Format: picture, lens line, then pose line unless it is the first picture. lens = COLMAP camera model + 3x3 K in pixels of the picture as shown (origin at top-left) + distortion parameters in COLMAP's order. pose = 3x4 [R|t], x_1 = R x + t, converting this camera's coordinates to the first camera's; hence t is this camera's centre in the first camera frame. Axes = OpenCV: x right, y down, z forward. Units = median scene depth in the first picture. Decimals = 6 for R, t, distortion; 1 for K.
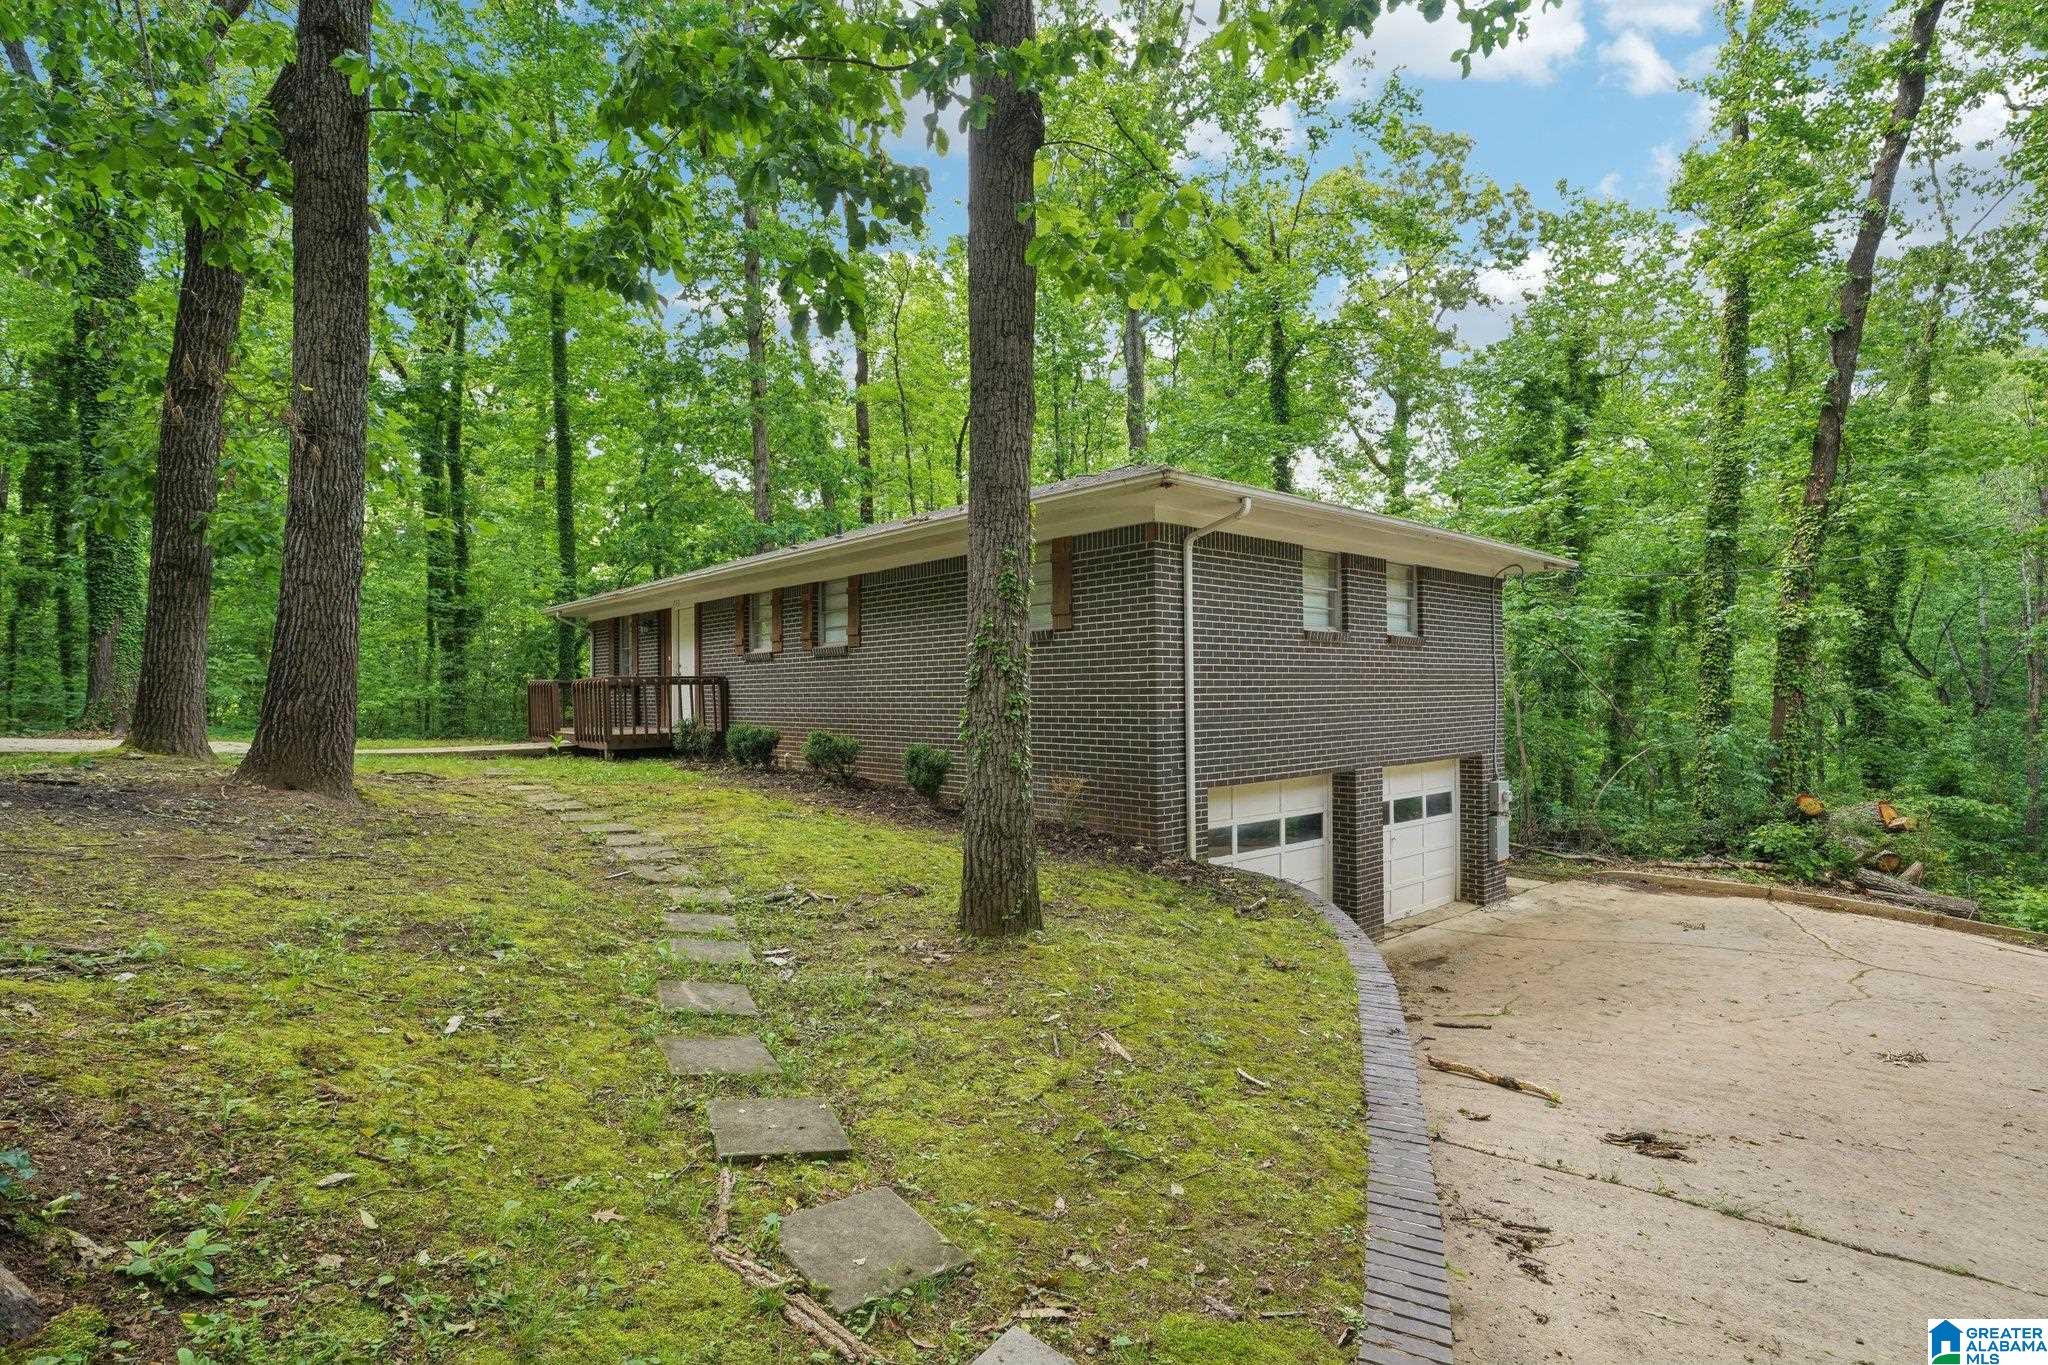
lens RADIAL K [[991.4, 0, 1024.0], [0, 991.4, 682.5], [0, 0, 1]] dist [0.012516, 0.000645]
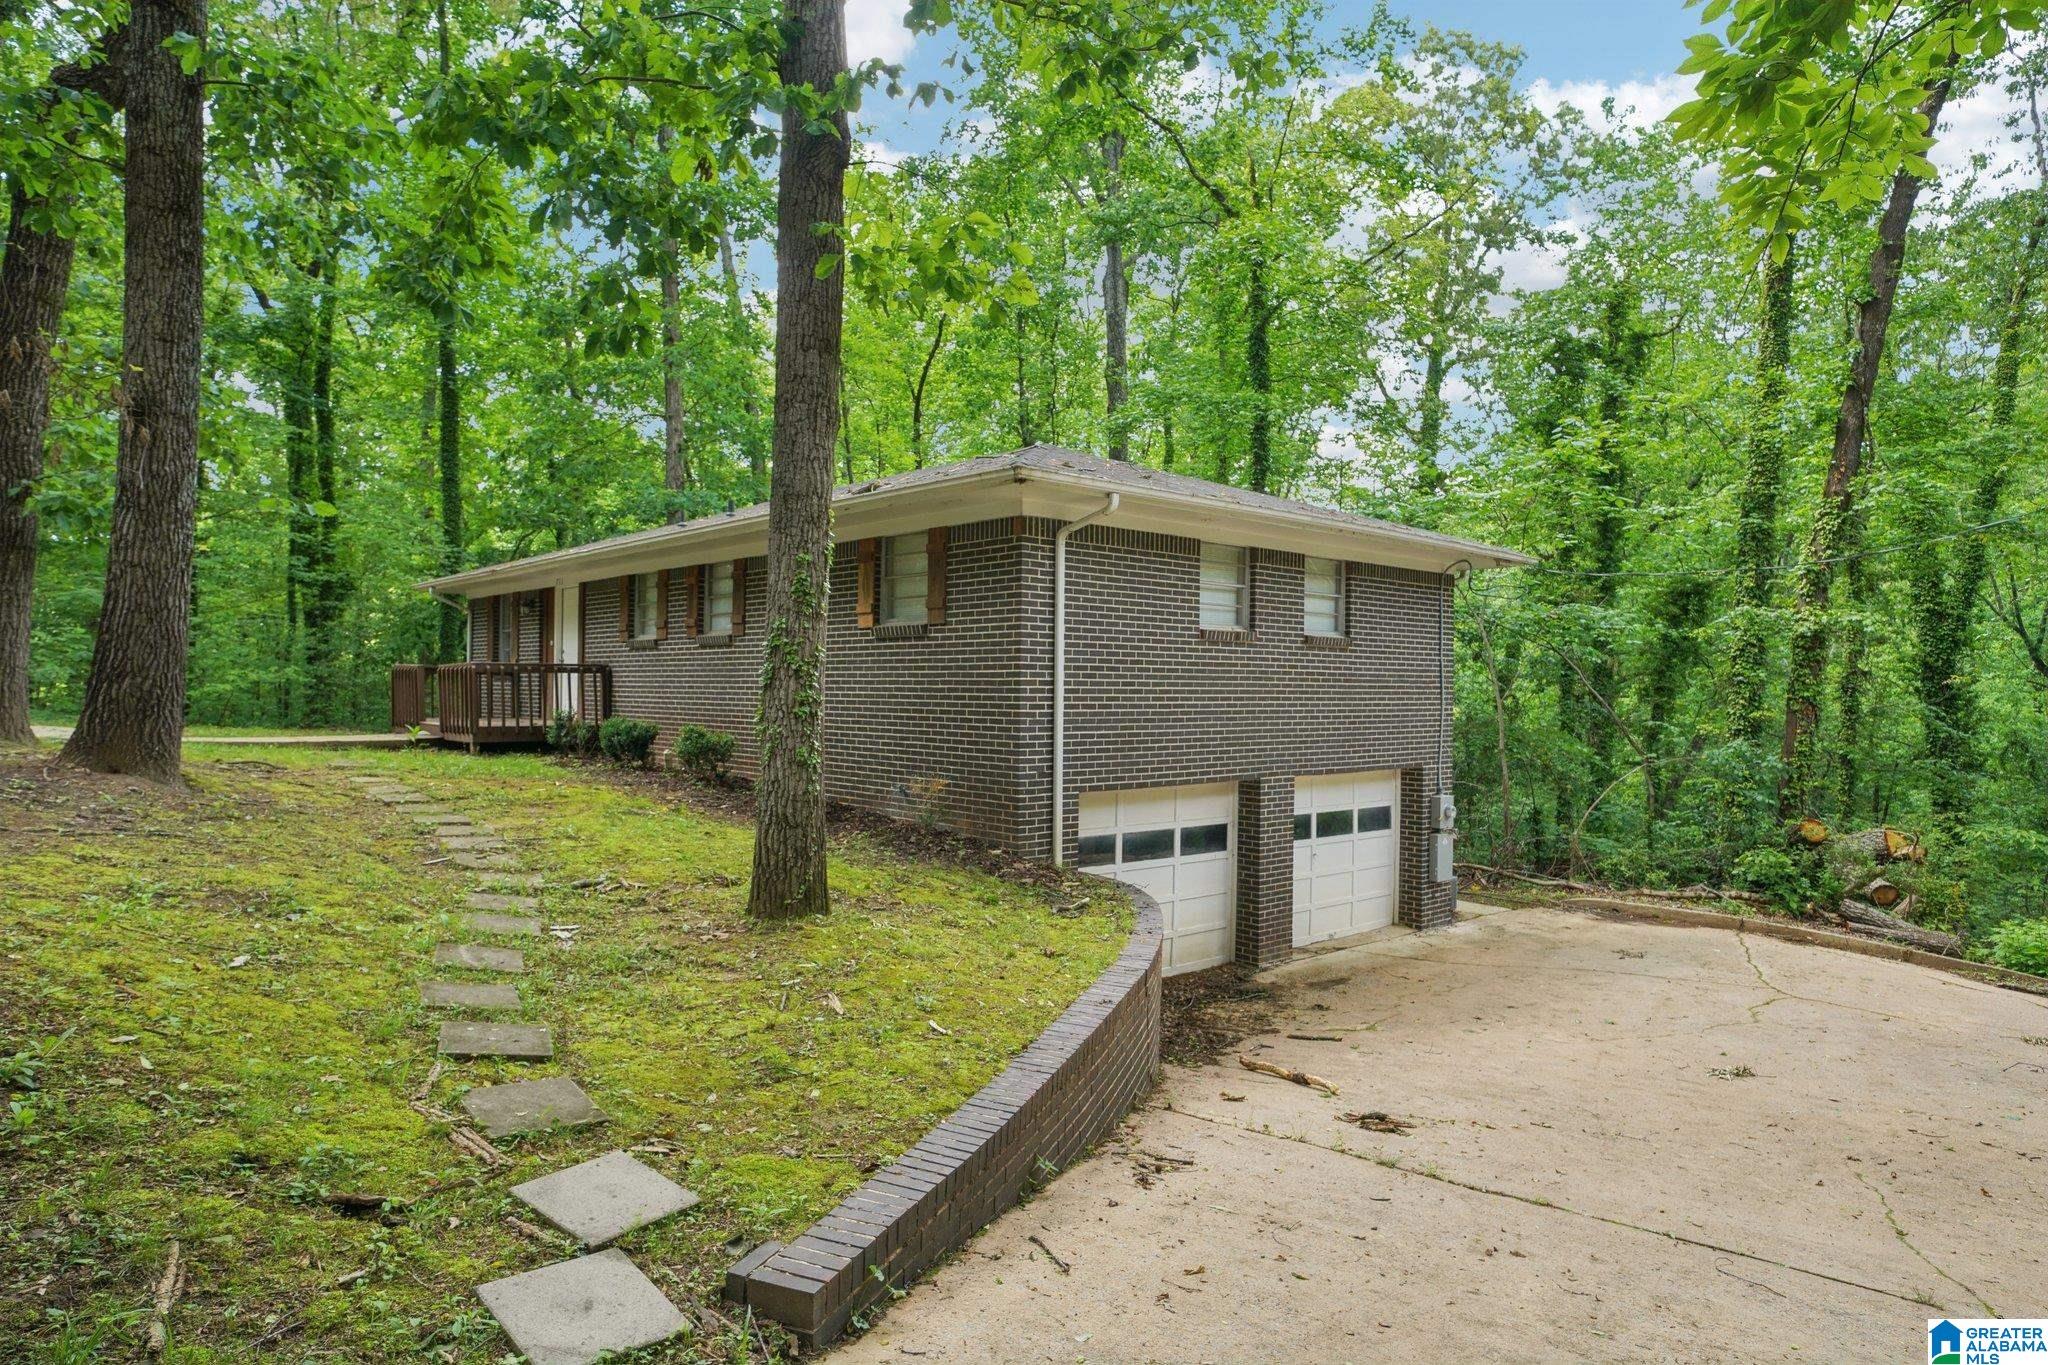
lens RADIAL K [[1200.9, 0, 1025.1], [0, 1200.9, 686.8], [0, 0, 1]] dist [0.023327, 0.002347]
pose [[0.999811, 0.019438, -0.000209, 0.130646], [-0.019435, 0.999769, 0.009197, -0.005715], [0.000388, -0.009191, 0.999958, -0.161775]]
